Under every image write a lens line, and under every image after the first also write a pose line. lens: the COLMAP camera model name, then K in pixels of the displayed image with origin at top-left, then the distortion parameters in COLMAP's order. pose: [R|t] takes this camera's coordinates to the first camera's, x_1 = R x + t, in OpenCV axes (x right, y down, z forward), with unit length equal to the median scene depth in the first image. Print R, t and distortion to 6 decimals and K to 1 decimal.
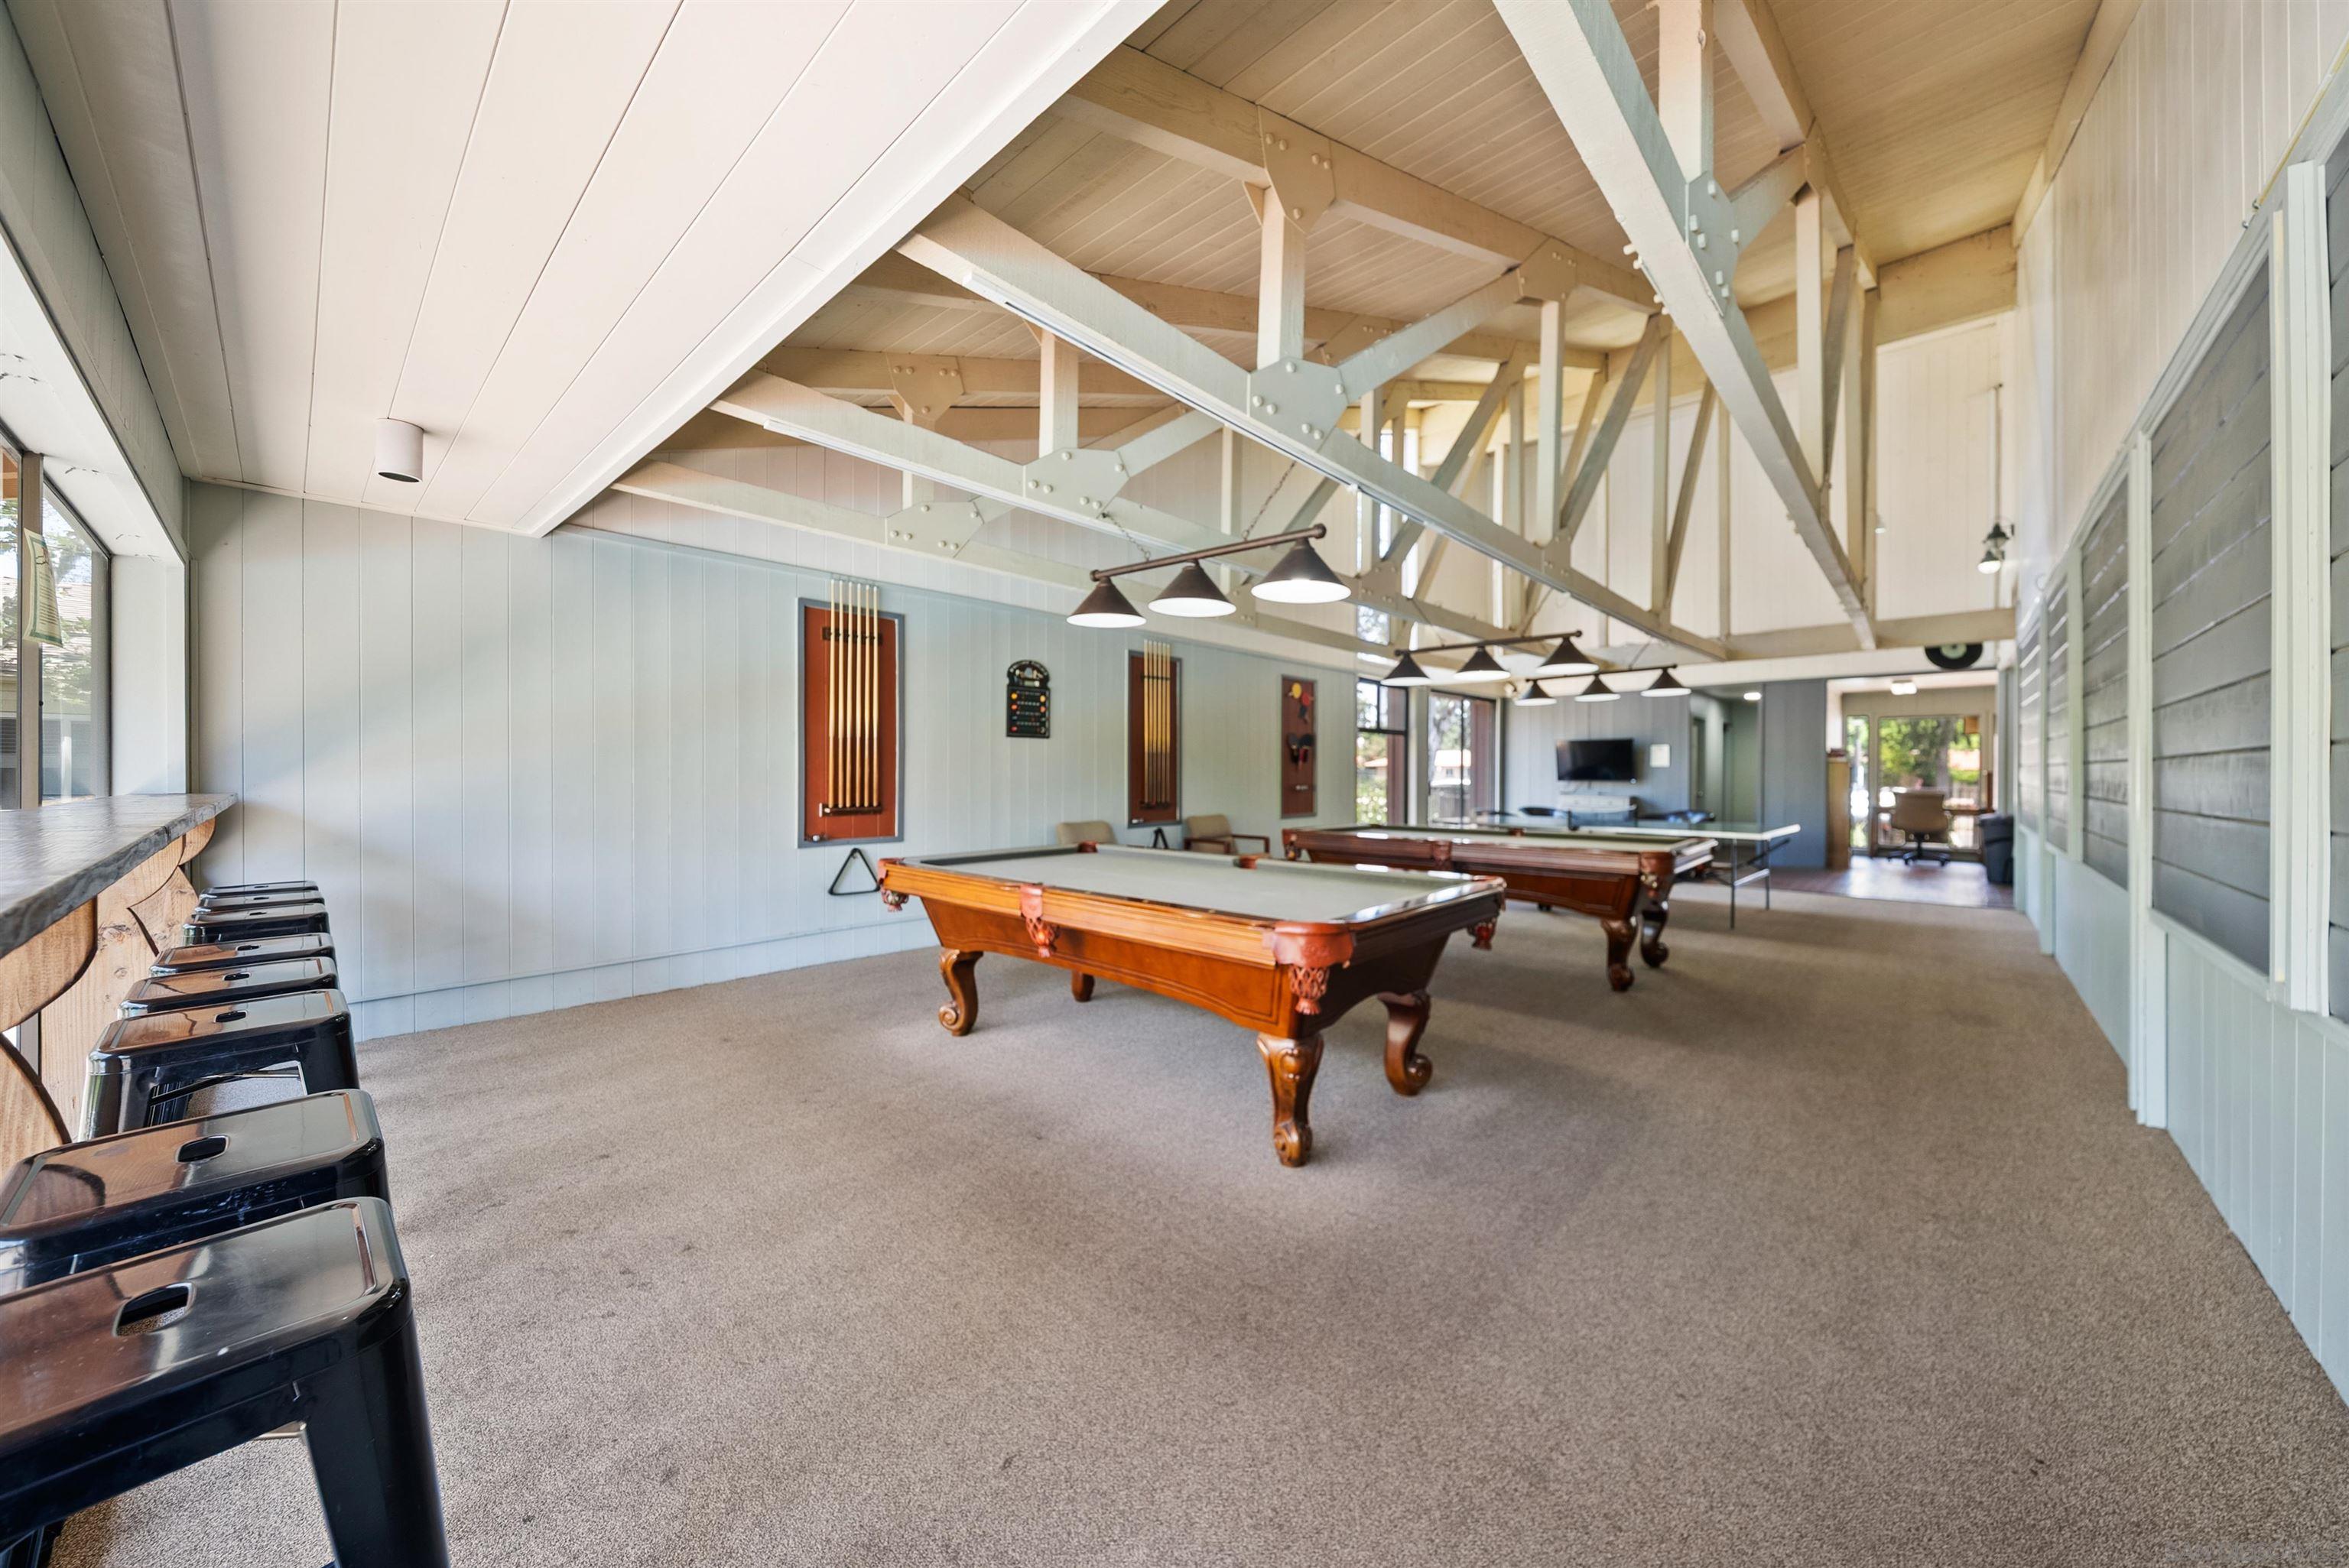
lens RADIAL K [[828.7, 0, 1191.0], [0, 828.7, 769.3], [0, 0, 1]] dist [-0.001113, -0.000249]
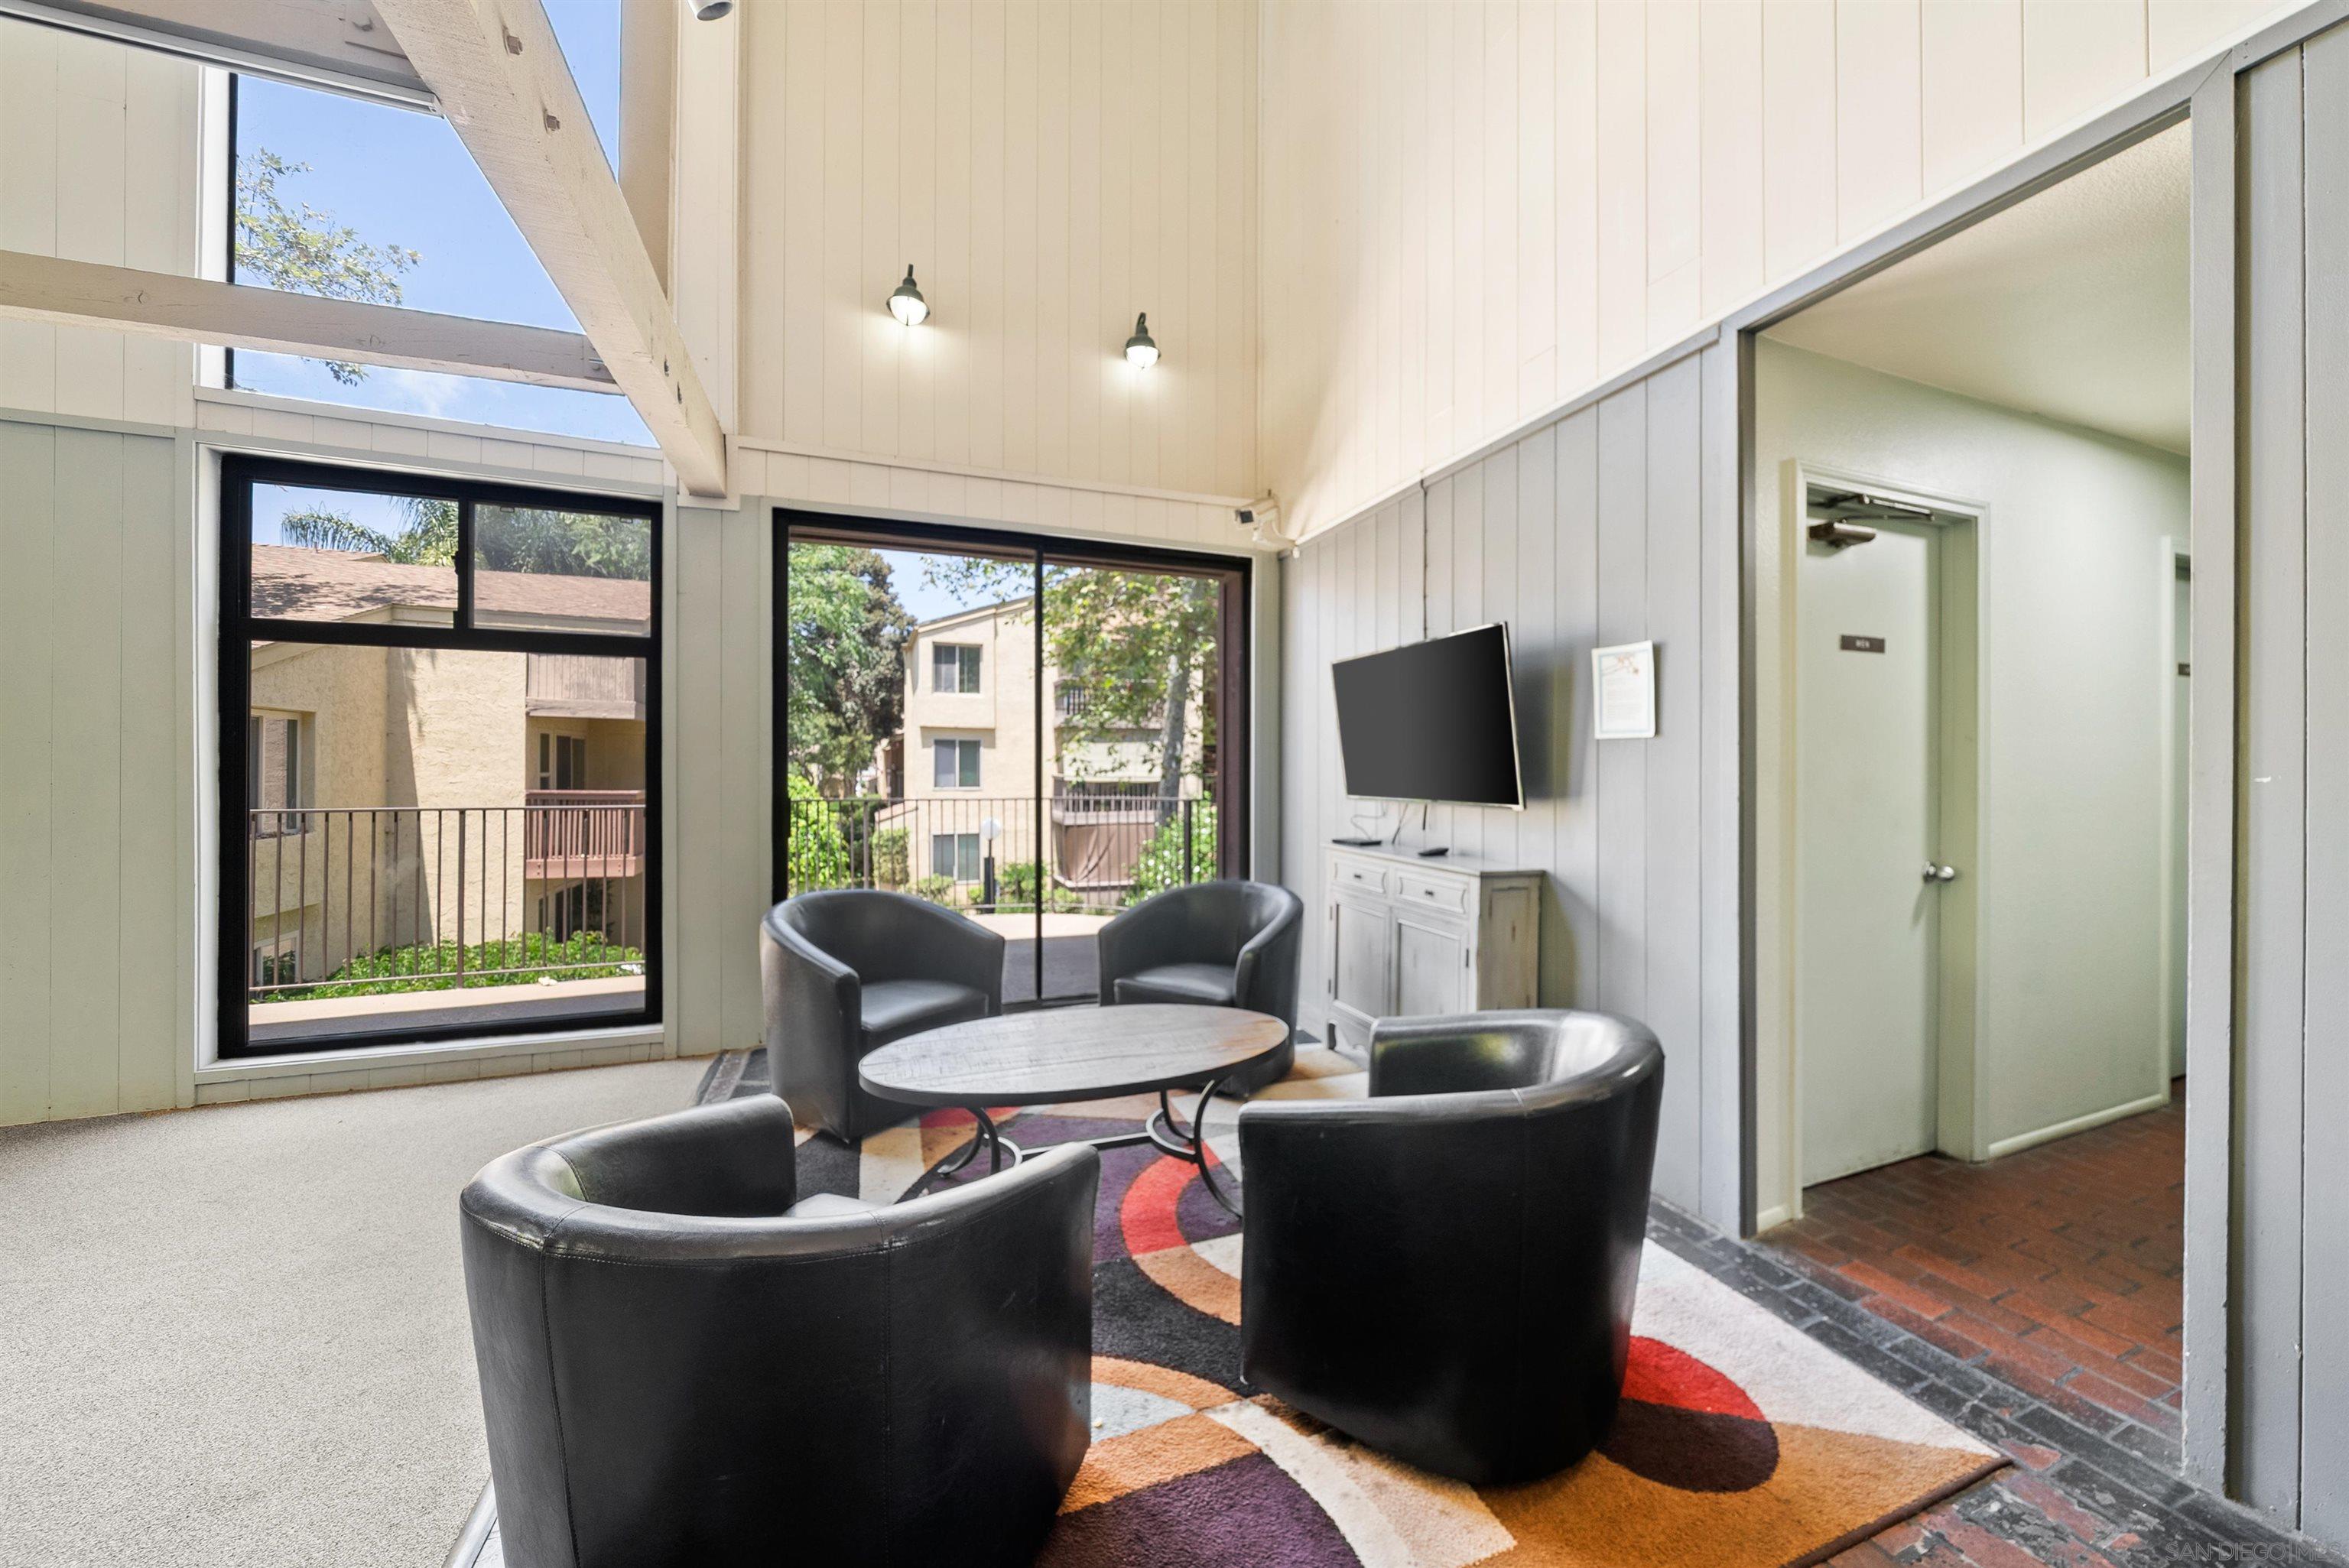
lens RADIAL K [[828.7, 0, 1191.0], [0, 828.7, 769.3], [0, 0, 1]] dist [-0.001113, -0.000249]
pose [[0.893670, -0.001804, -0.448722, 0.613810], [0.002481, 0.999997, 0.000919, 0.004266], [0.448719, -0.001935, 0.893671, 0.824722]]
